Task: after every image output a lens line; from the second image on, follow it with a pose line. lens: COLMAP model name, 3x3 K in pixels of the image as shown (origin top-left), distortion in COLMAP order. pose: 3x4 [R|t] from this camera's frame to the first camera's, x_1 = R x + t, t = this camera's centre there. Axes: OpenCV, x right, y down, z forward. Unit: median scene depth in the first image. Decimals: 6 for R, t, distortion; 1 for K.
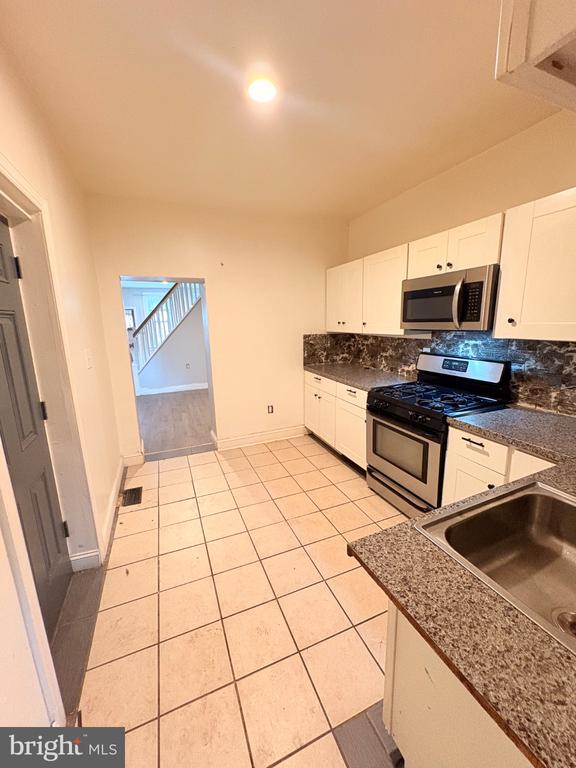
lens RADIAL K [[306.5, 0, 288.4], [0, 306.5, 382.3], [0, 0, 1]] dist [0.000322, -0.000503]
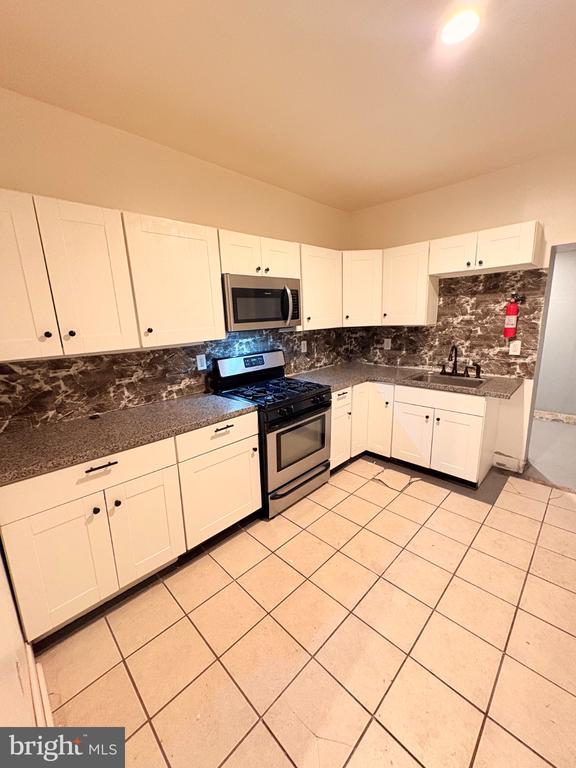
lens RADIAL K [[306.5, 0, 287.0], [0, 306.5, 382.9], [0, 0, 1]] dist [0.000322, -0.000503]
pose [[-0.376990, -0.162163, 0.911911, -0.420241], [0.231382, 0.936849, 0.262252, -0.197684], [-0.896851, 0.309866, -0.315661, 1.019037]]
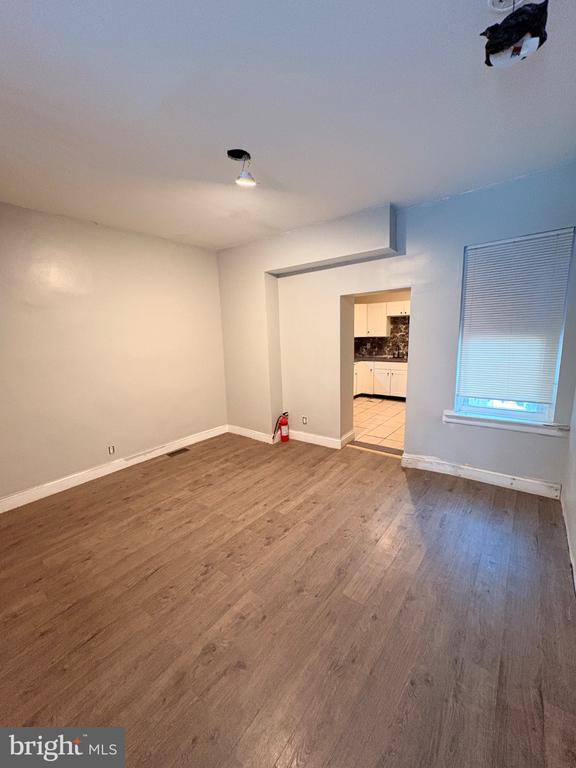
lens RADIAL K [[306.5, 0, 283.4], [0, 306.5, 386.5], [0, 0, 1]] dist [0.000322, -0.000503]
pose [[-0.487704, -0.113663, 0.865578, -1.366194], [0.218519, 0.944032, 0.247088, -0.402784], [-0.845219, 0.309651, -0.435571, 2.072288]]
